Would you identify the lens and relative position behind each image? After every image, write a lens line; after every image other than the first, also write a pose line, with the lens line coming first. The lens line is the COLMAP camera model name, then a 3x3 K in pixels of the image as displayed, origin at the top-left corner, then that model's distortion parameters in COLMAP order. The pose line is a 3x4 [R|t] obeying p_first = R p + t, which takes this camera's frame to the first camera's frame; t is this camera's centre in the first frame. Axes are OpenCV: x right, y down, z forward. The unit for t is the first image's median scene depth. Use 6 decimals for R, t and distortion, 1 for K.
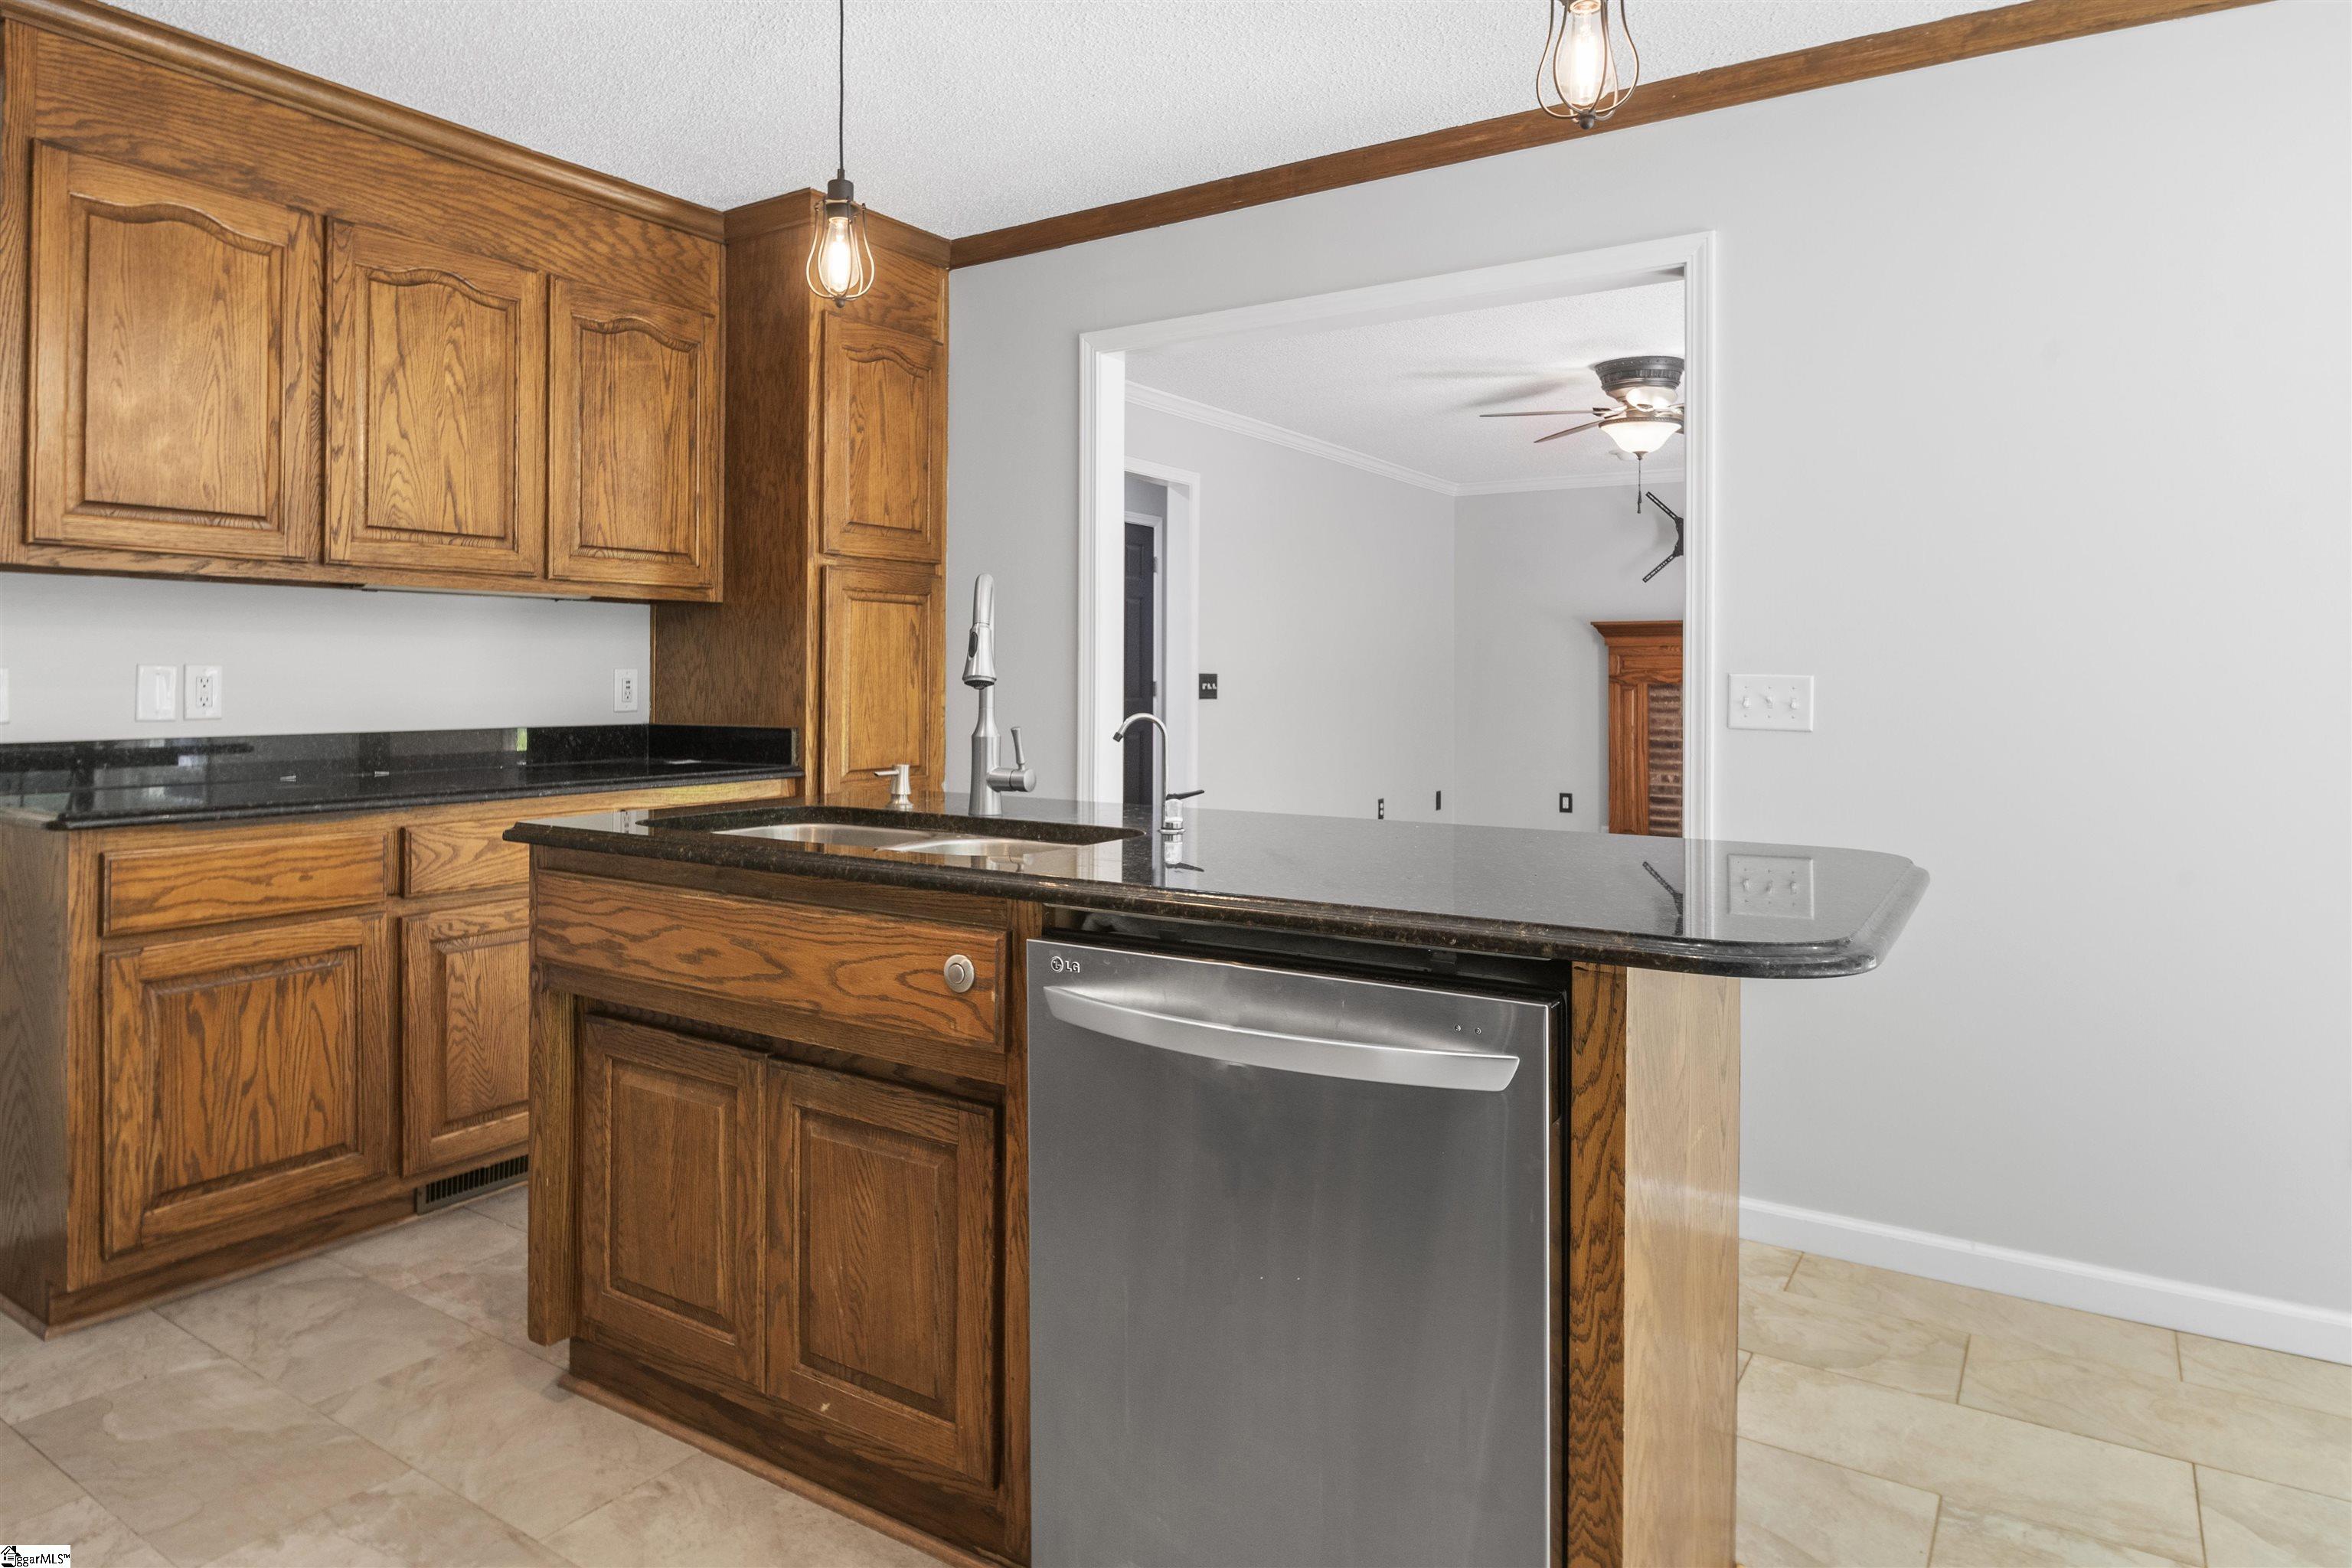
lens RADIAL K [[1423.4, 0, 1149.1], [0, 1423.4, 671.3], [0, 0, 1]] dist [-0.003043, -0.001875]
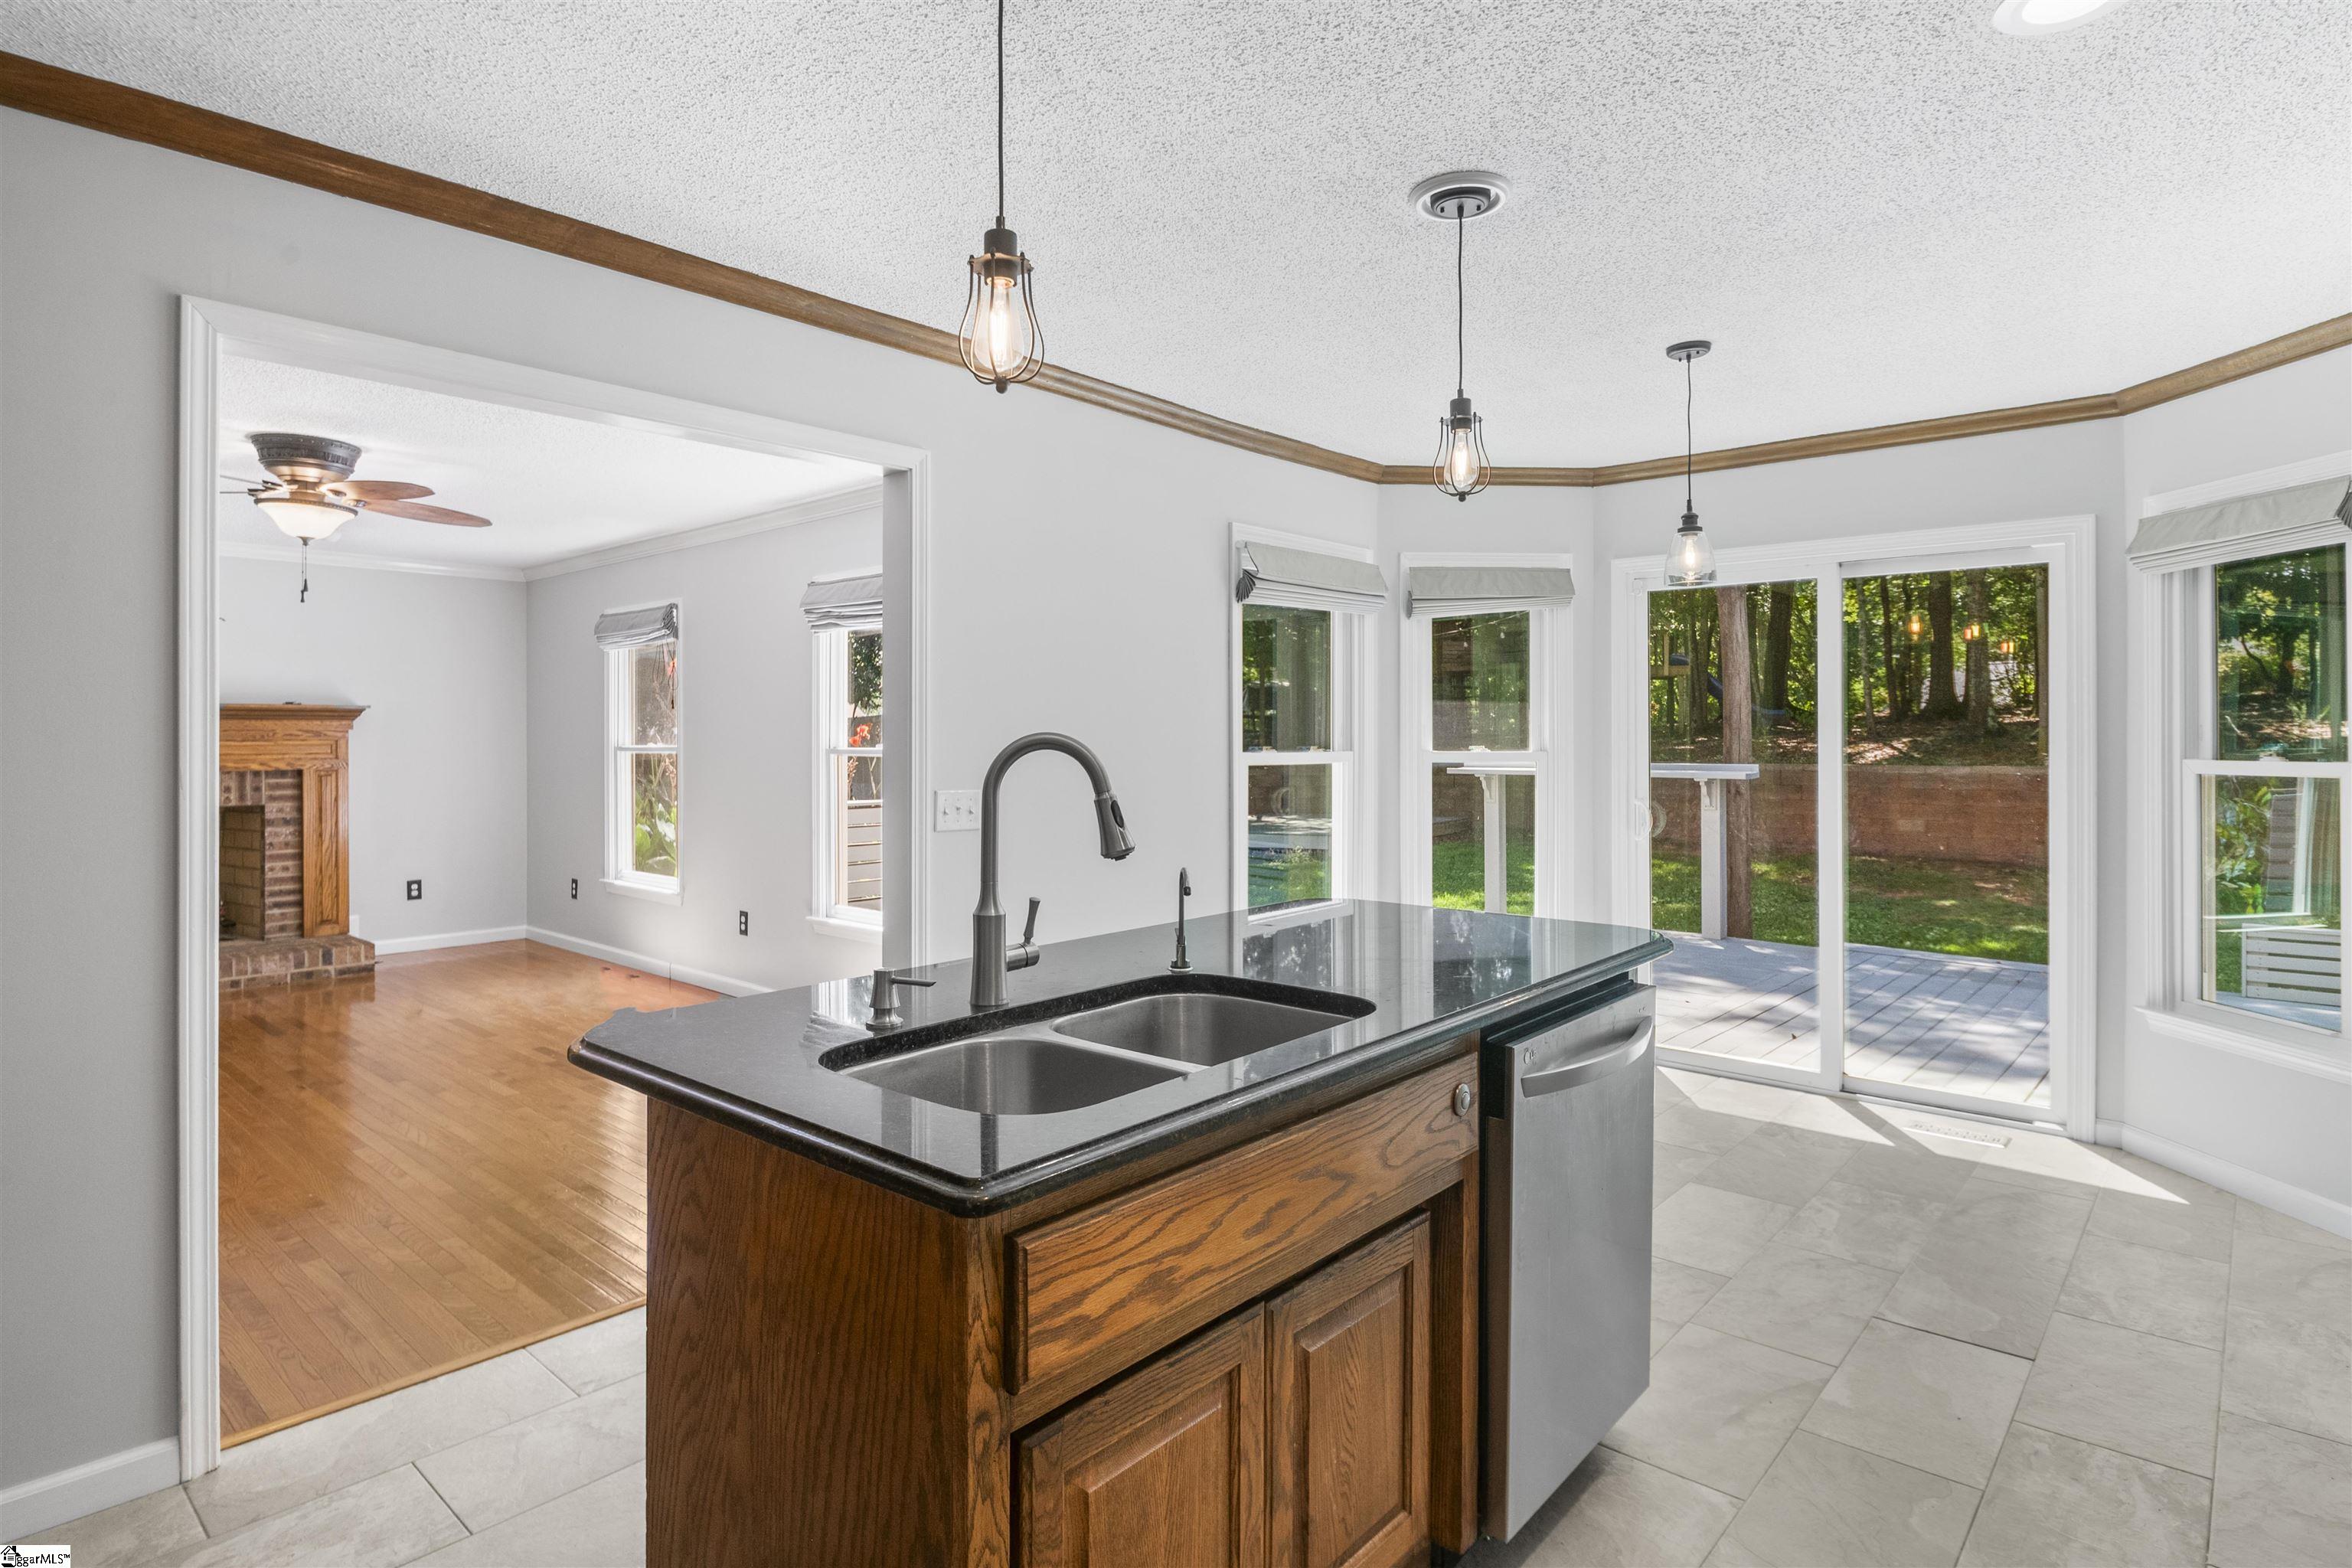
lens RADIAL K [[1220.5, 0, 1136.5], [0, 1220.5, 738.4], [0, 0, 1]] dist [-0.003931, -0.000180]
pose [[0.152788, -0.004530, 0.988249, -0.627687], [-0.004847, 0.999974, 0.005333, -0.049544], [-0.988247, -0.005605, 0.152763, 0.593989]]
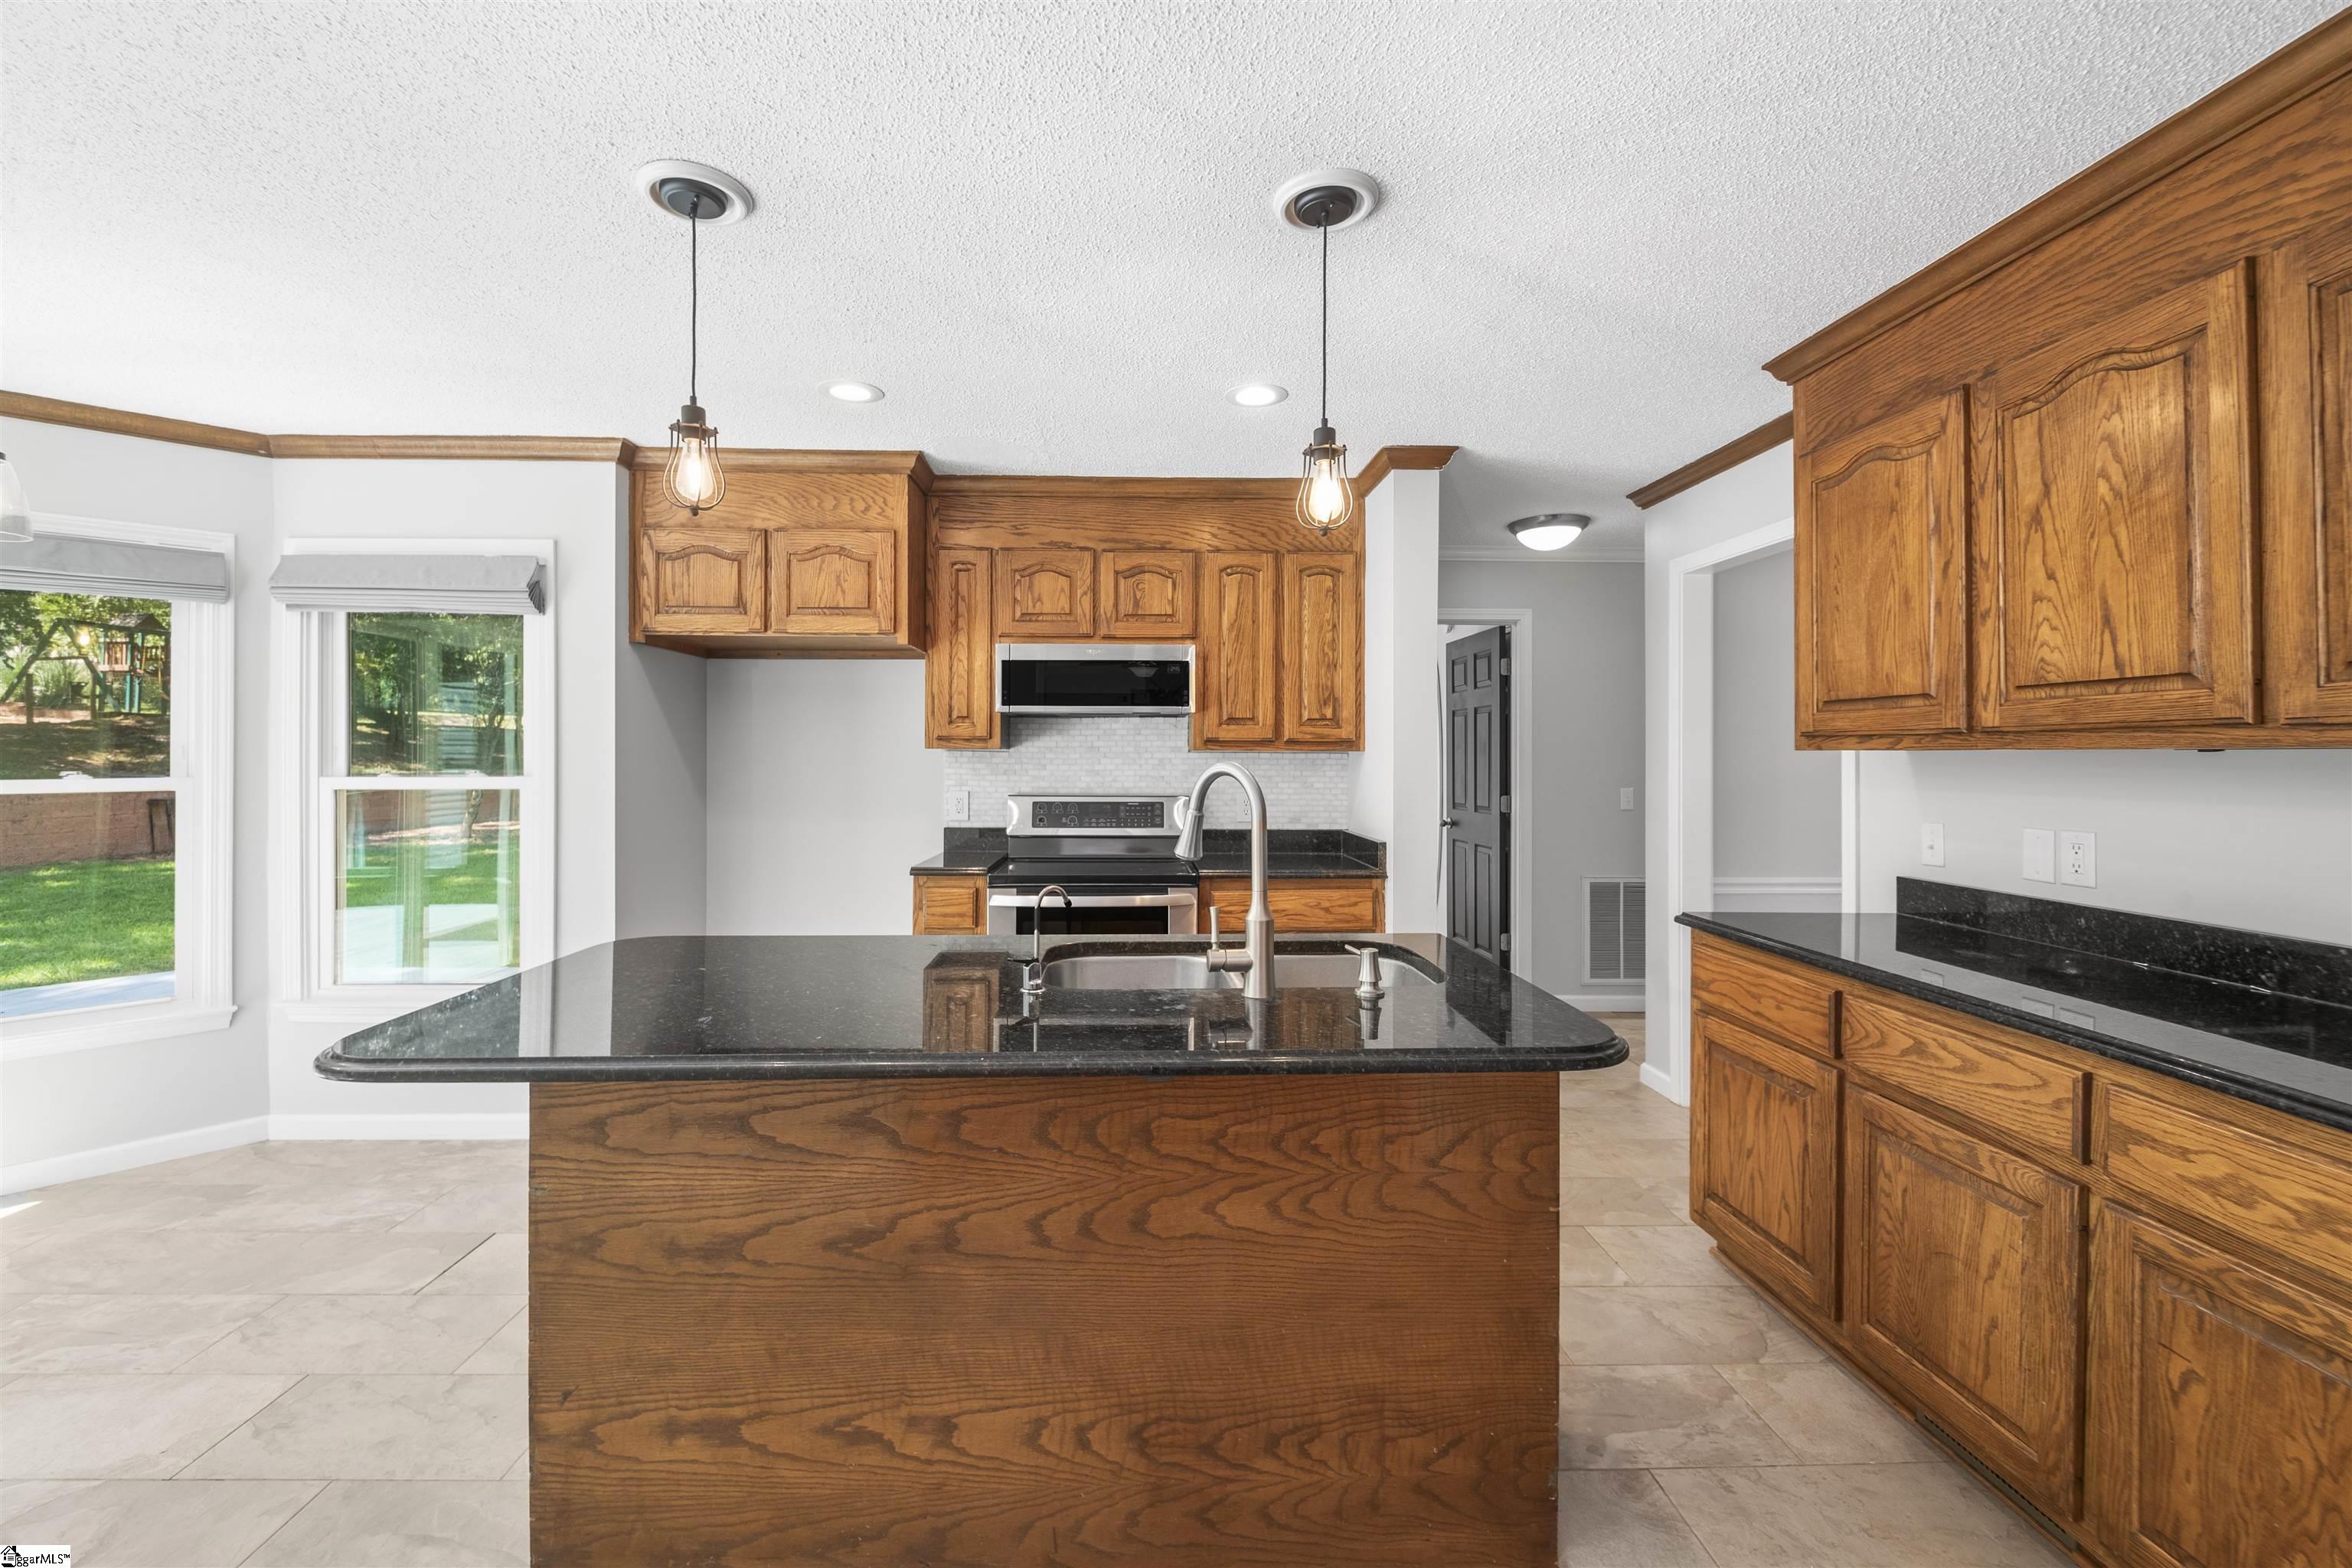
lens RADIAL K [[973.7, 0, 1152.6], [0, 973.7, 750.8], [0, 0, 1]] dist [0.004310, -0.003657]
pose [[-0.825091, -0.008823, -0.564931, 0.251378], [-0.004446, 0.999948, -0.009123, -0.050119], [0.564982, -0.005015, -0.825088, 1.141013]]
